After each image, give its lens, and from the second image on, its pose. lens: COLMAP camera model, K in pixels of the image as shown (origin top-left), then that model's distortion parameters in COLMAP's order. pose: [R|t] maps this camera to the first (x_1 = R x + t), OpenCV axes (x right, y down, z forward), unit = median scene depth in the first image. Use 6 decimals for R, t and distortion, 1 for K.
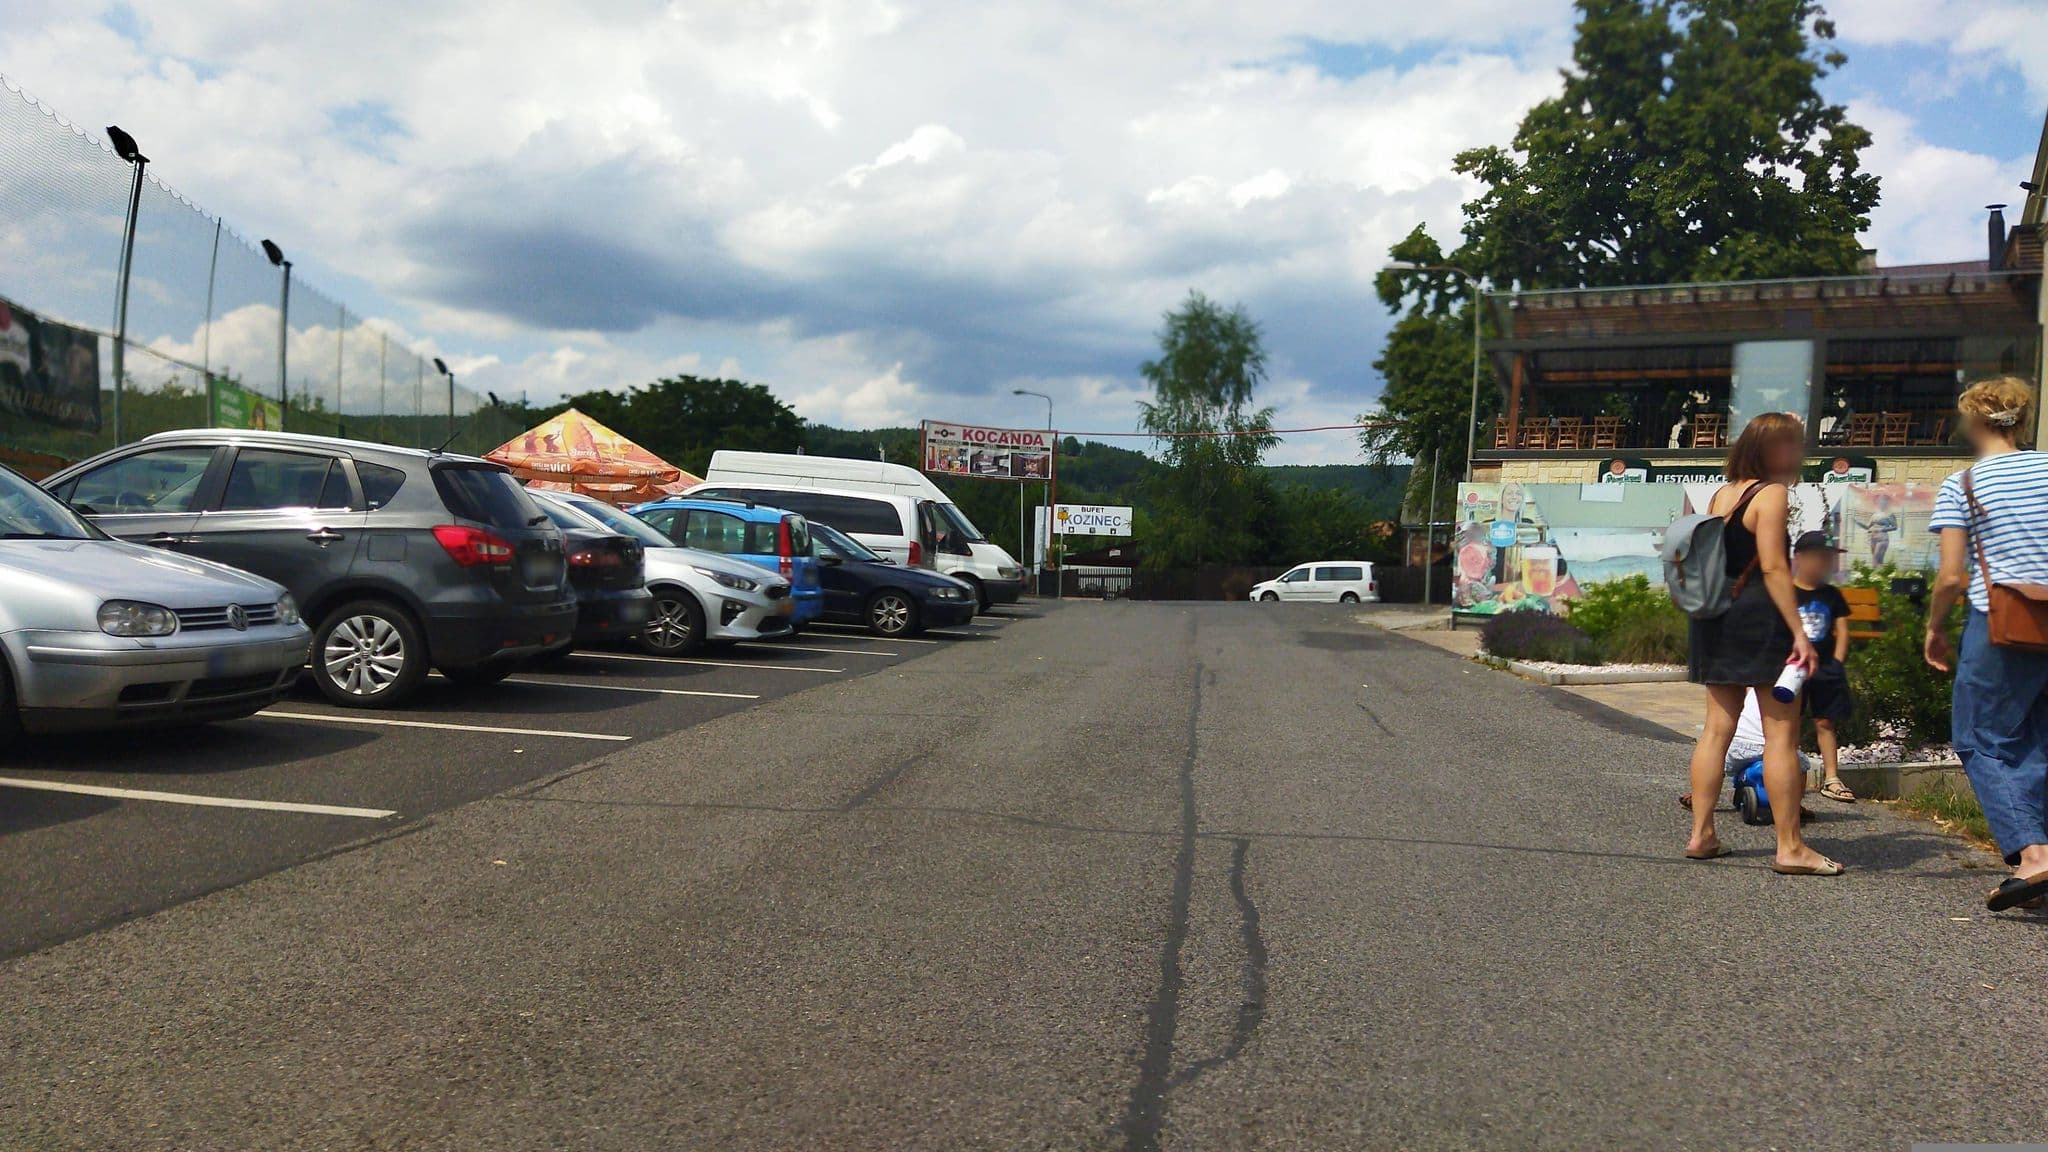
lens RADIAL K [[1830.8, 0, 1028.7], [0, 1830.8, 575.9], [0, 0, 1]] dist [-0.016645, -0.000554]
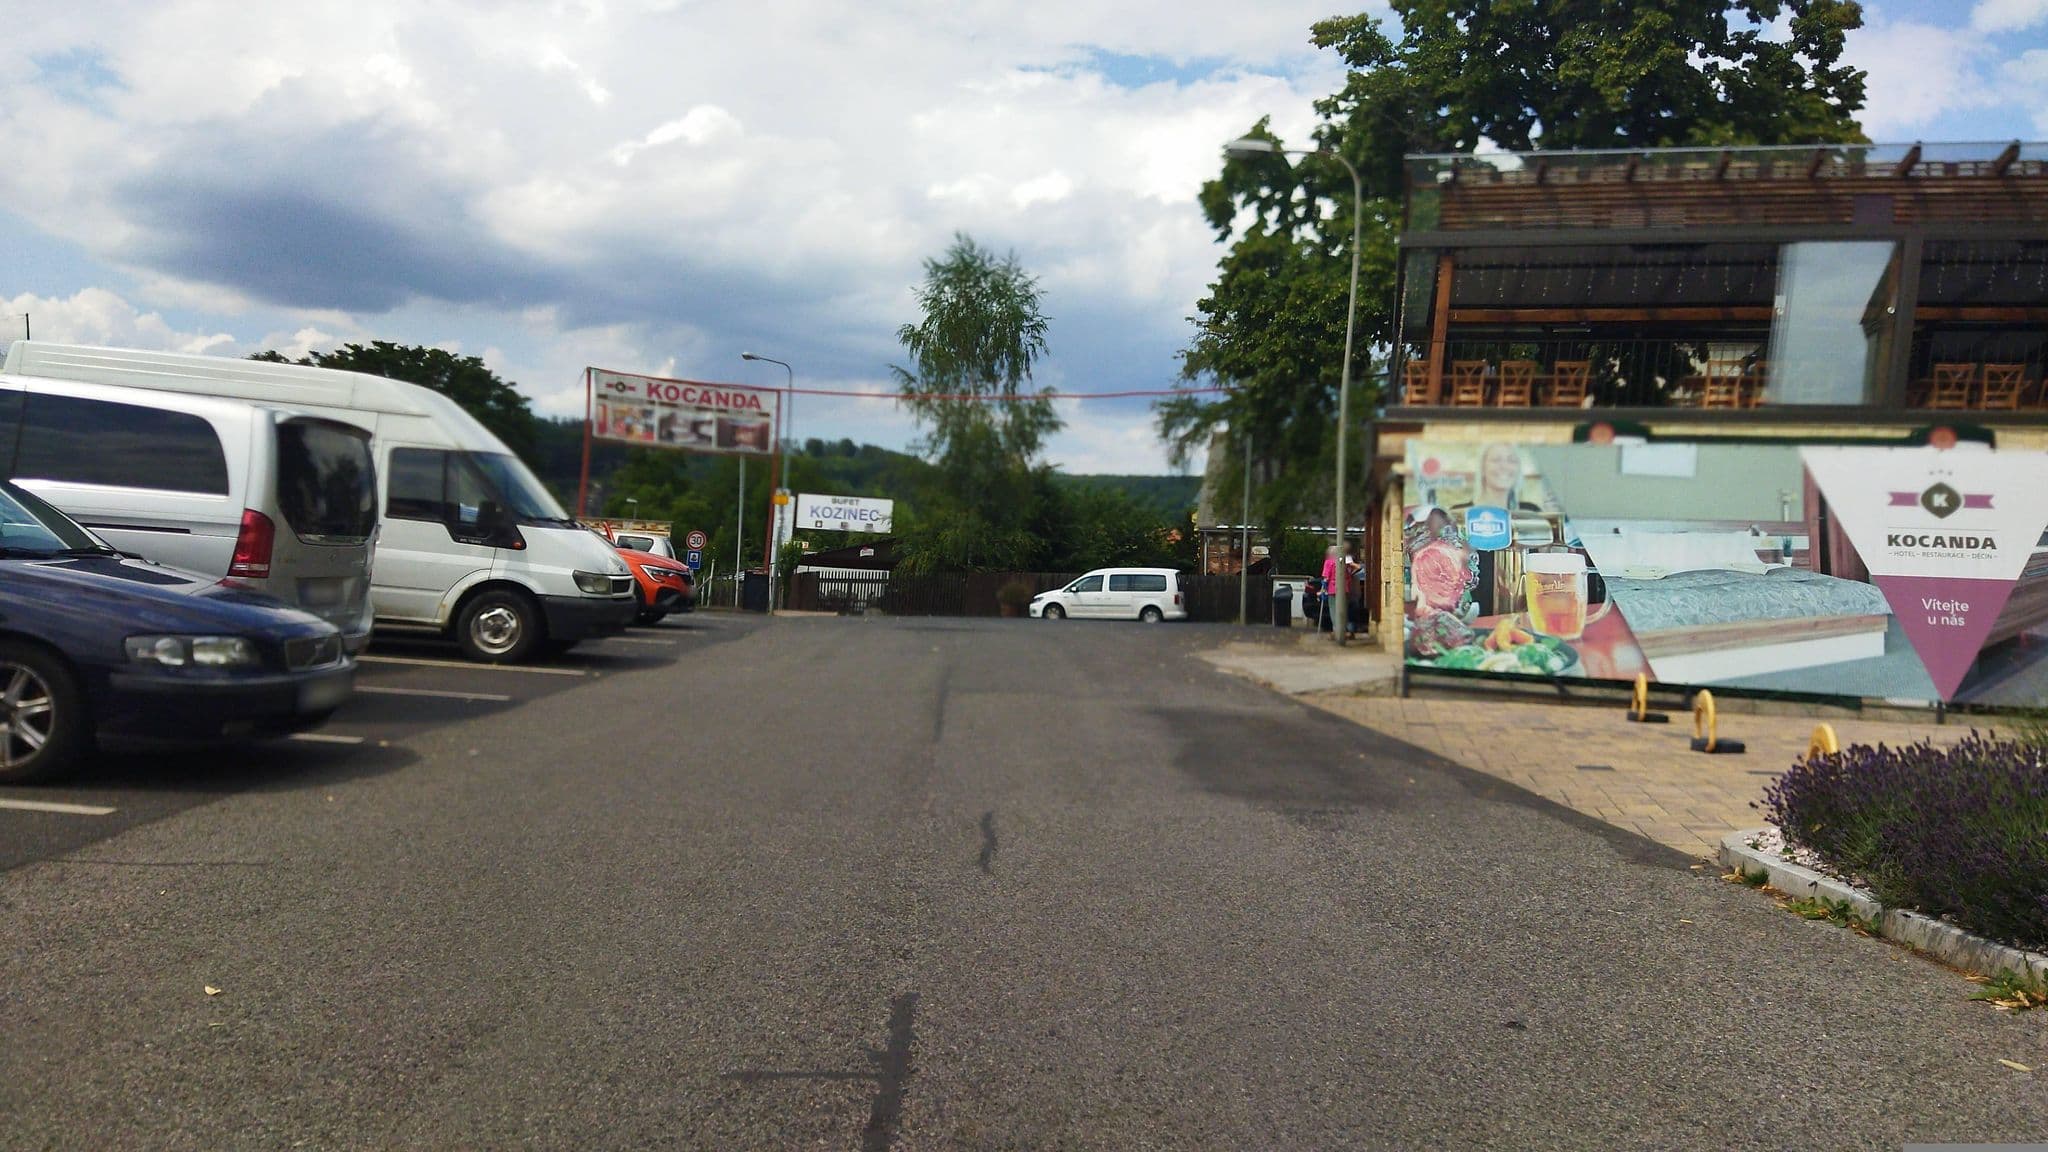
lens RADIAL K [[1830.8, 0, 1028.7], [0, 1830.8, 575.9], [0, 0, 1]] dist [-0.016645, -0.000554]
pose [[0.992627, 0.014403, 0.120346, 0.020954], [-0.014330, 0.999896, -0.001468, -0.002044], [-0.120355, -0.000267, 0.992731, 0.178816]]
